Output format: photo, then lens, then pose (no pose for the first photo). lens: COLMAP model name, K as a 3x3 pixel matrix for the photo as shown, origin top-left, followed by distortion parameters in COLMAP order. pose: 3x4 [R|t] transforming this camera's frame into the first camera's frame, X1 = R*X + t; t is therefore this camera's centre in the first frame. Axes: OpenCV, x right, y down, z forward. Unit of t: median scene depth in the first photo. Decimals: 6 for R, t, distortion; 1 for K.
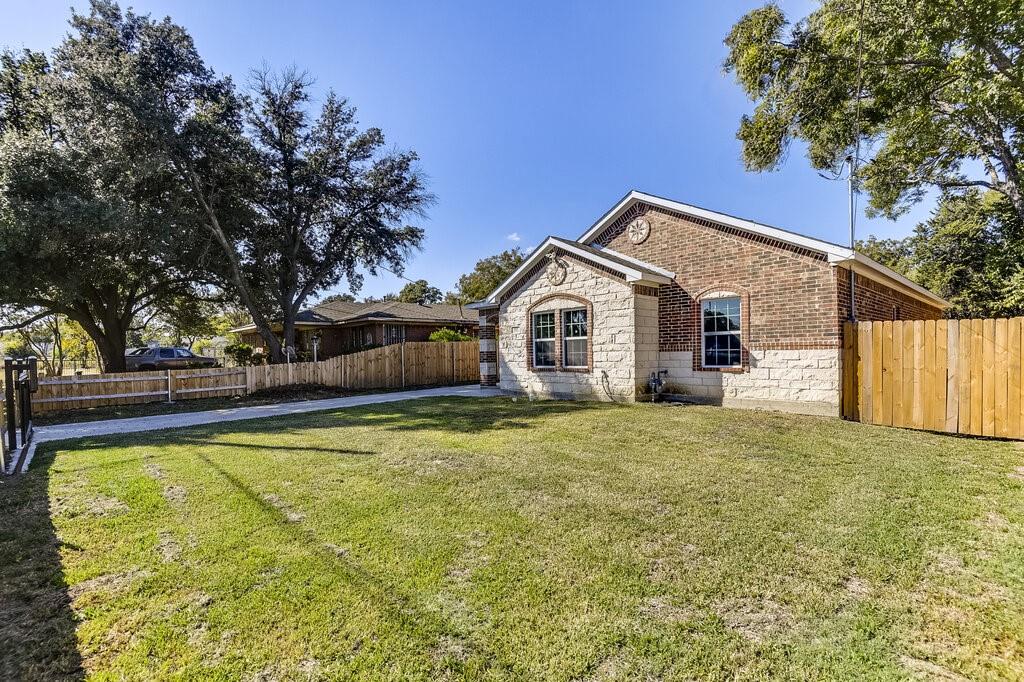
lens RADIAL K [[470.6, 0, 508.3], [0, 470.6, 368.7], [0, 0, 1]] dist [-0.018664, -0.000605]
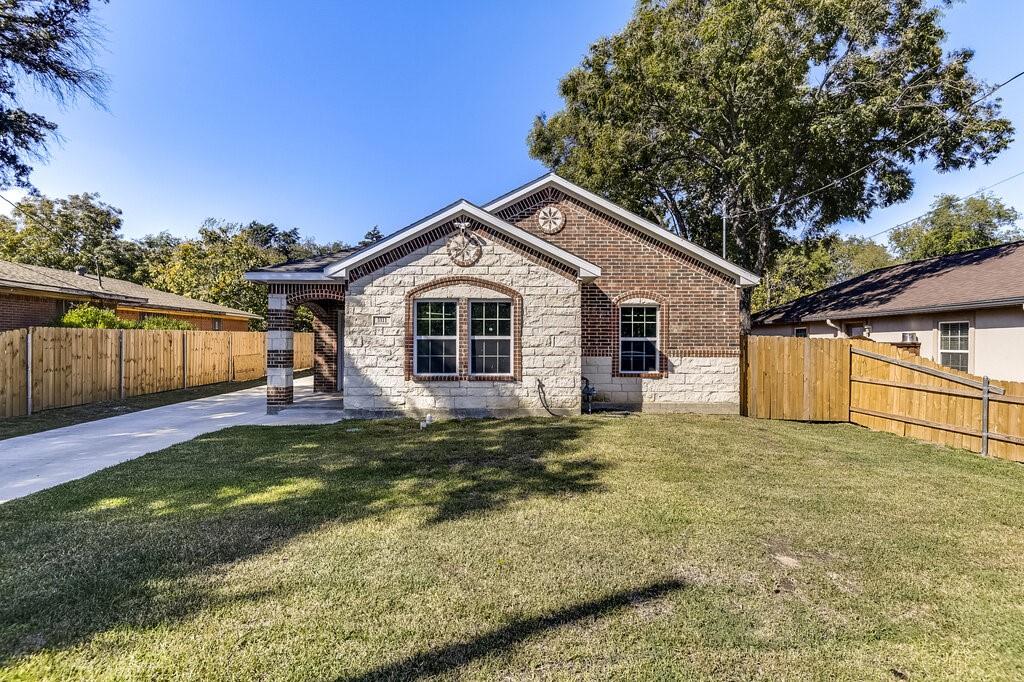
lens RADIAL K [[493.0, 0, 511.6], [0, 493.0, 343.2], [0, 0, 1]] dist [0.002485, -0.004428]
pose [[0.653596, 0.024622, 0.756443, -0.463900], [0.006577, 0.999248, -0.038207, -0.024854], [-0.756815, 0.029947, 0.652942, 0.451142]]
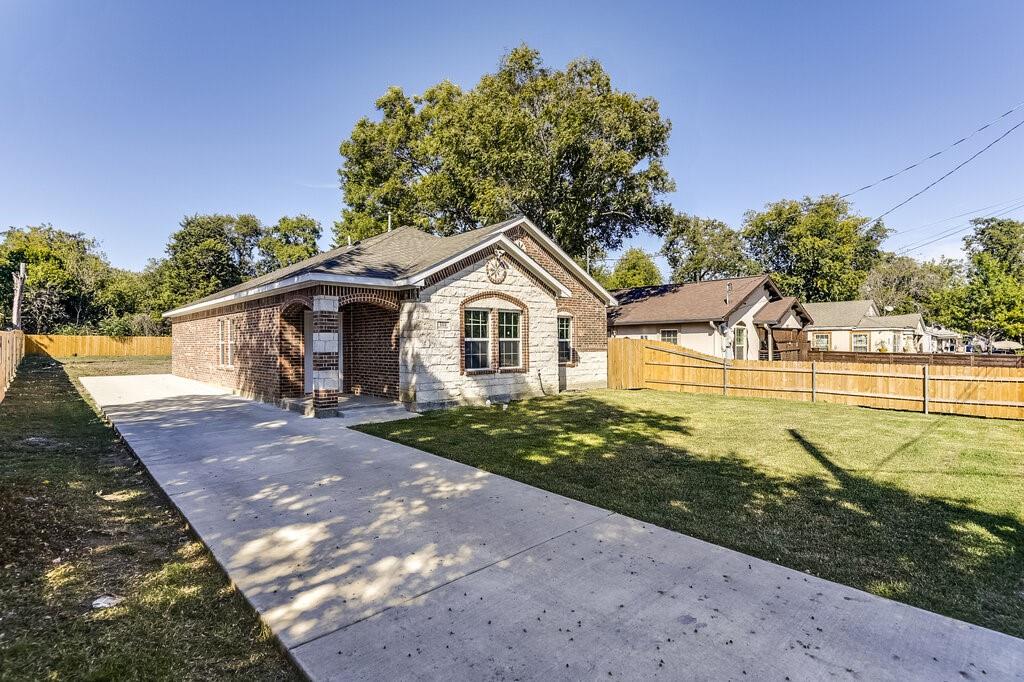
lens RADIAL K [[503.2, 0, 510.3], [0, 503.2, 341.0], [0, 0, 1]] dist [0.004839, 0.000089]
pose [[-0.007964, 0.024556, 0.999667, -0.968192], [0.036133, 0.999053, -0.024253, -0.035787], [-0.999315, 0.035928, -0.008844, 1.031929]]
